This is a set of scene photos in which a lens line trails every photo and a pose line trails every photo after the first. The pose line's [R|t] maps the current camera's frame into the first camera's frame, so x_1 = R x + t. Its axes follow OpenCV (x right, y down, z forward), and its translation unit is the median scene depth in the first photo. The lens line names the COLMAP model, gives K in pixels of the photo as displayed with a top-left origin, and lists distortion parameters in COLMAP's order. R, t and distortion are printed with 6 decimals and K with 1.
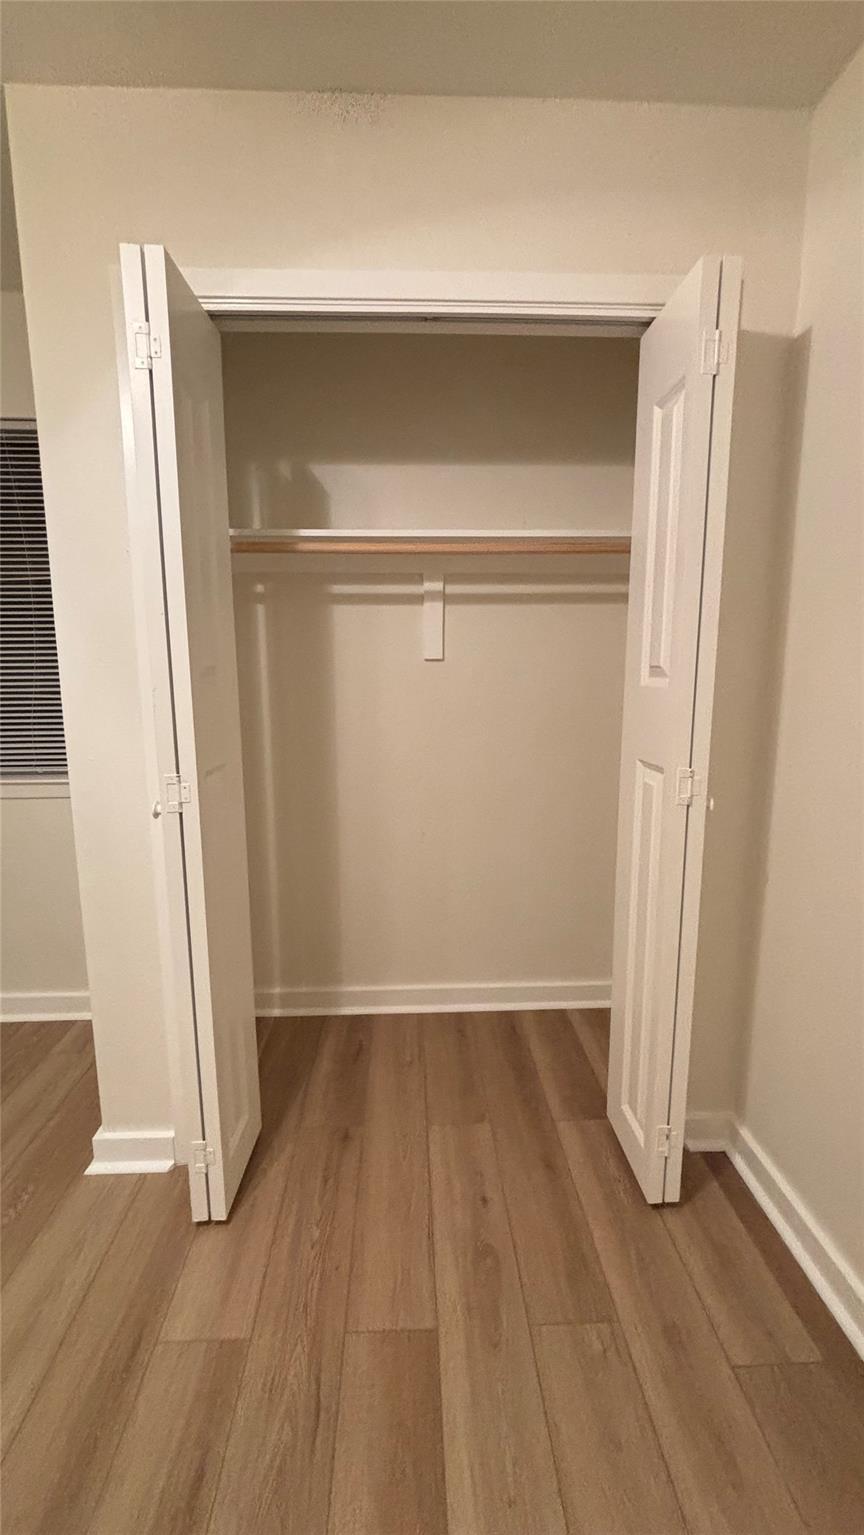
lens RADIAL K [[616.3, 0, 432.0], [0, 616.3, 767.5], [0, 0, 1]] dist [-0.000215, -0.000174]
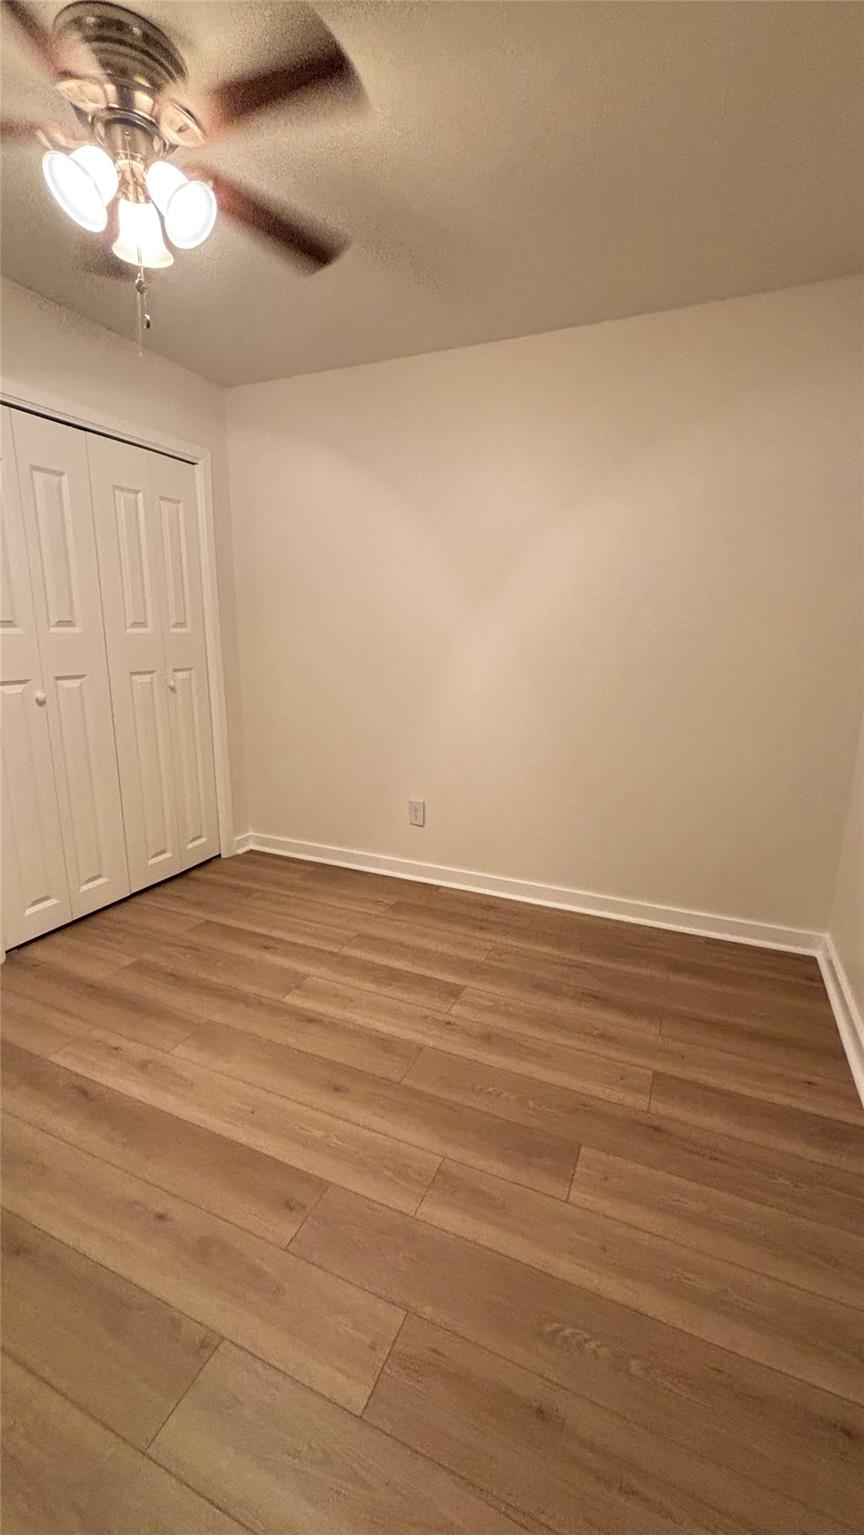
lens RADIAL K [[619.1, 0, 425.9], [0, 619.1, 763.6], [0, 0, 1]] dist [0.003386, 0.000139]
pose [[0.449840, -0.184514, 0.873841, -1.468382], [0.131174, 0.981465, 0.139713, 0.141935], [-0.883424, 0.051777, 0.465706, -0.766834]]
